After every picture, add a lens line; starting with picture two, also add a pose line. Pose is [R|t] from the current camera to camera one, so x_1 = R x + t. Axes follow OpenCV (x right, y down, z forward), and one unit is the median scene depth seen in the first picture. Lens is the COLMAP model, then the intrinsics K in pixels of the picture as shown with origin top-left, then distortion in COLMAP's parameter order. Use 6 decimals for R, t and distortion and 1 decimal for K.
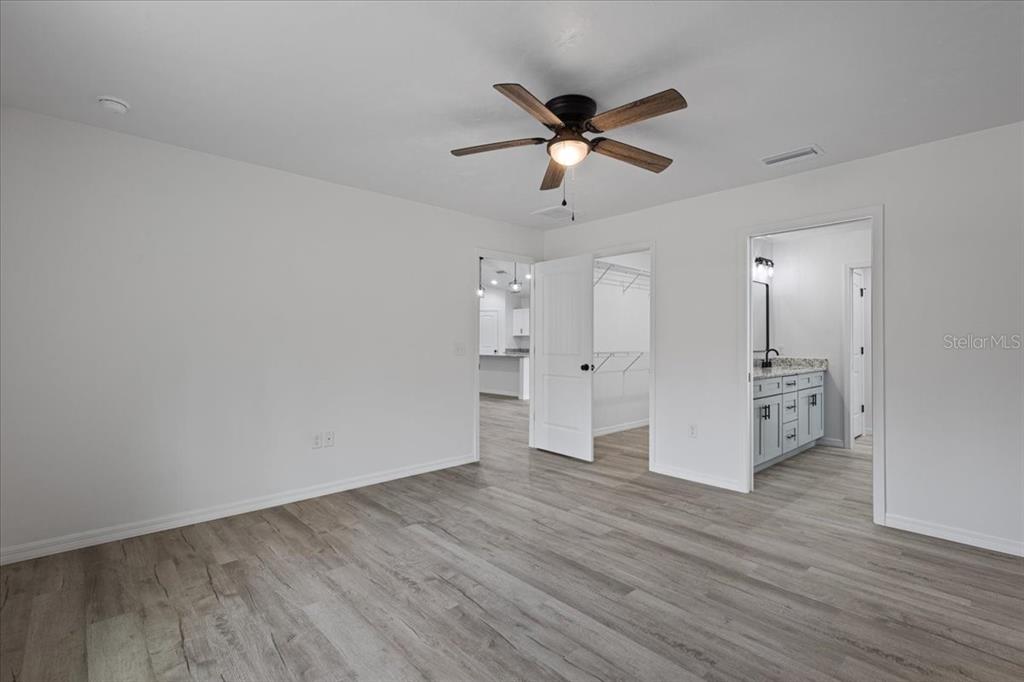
lens RADIAL K [[467.7, 0, 512.0], [0, 467.7, 341.0], [0, 0, 1]] dist [0.010617, -0.004644]
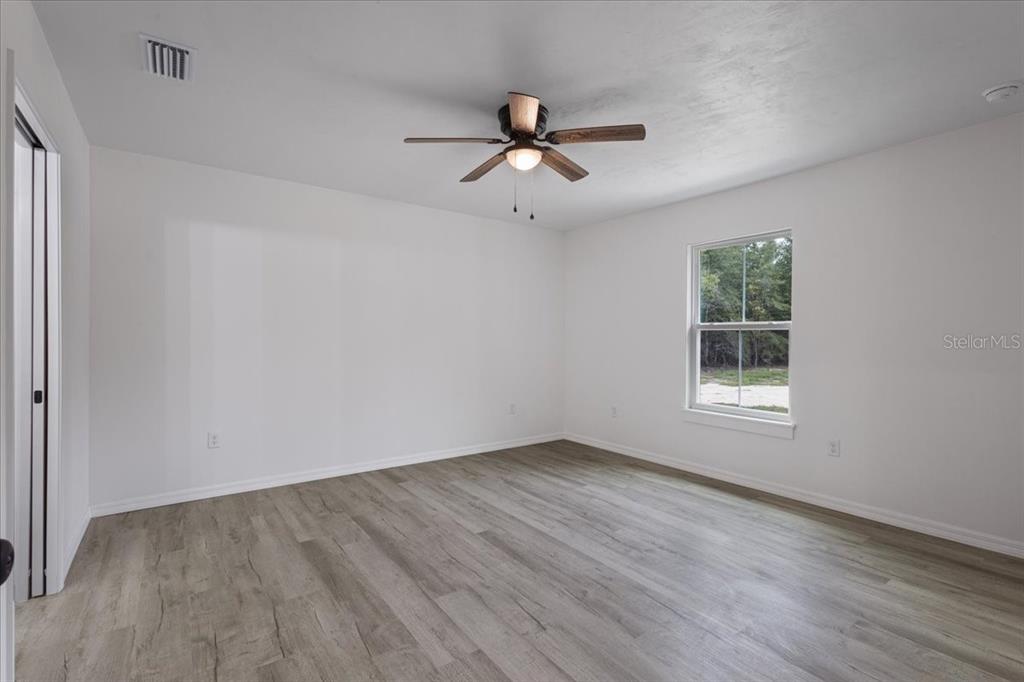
lens RADIAL K [[467.7, 0, 512.0], [0, 467.7, 341.0], [0, 0, 1]] dist [0.010617, -0.004644]
pose [[-0.993690, -0.007826, 0.111886, 0.026343], [-0.007197, 0.999956, 0.006029, 0.002868], [-0.111928, 0.005185, -0.993703, 1.884811]]
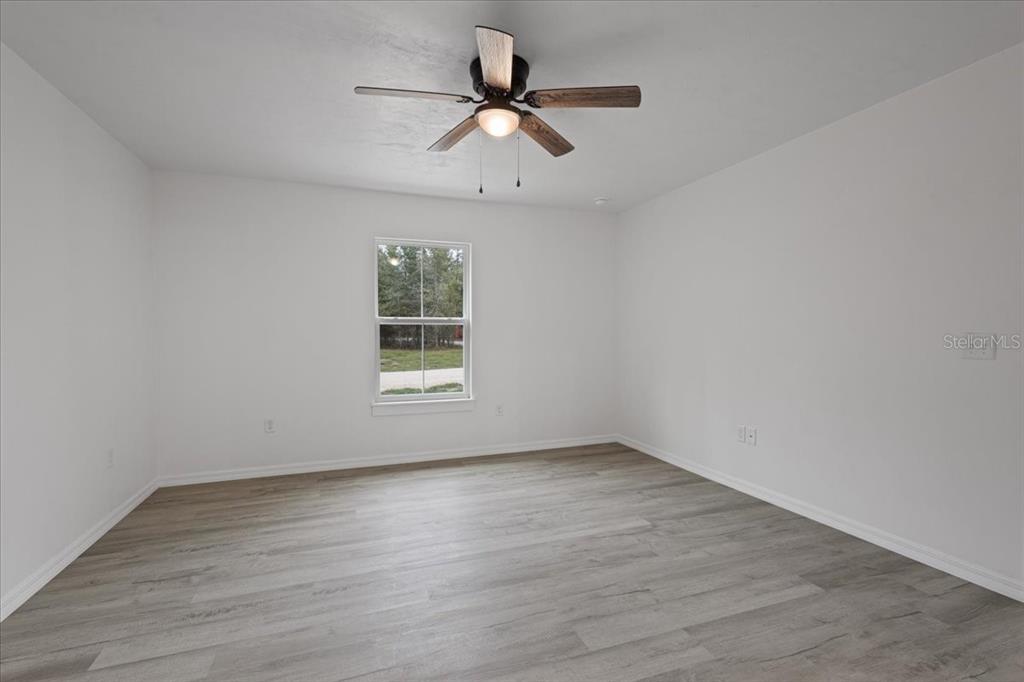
lens RADIAL K [[470.1, 0, 512.9], [0, 470.1, 328.9], [0, 0, 1]] dist [0.002915, -0.000242]
pose [[-0.378965, -0.006550, -0.925388, 0.887173], [0.003041, 0.999961, -0.008323, 0.007484], [0.925406, -0.005968, -0.378930, 1.261781]]
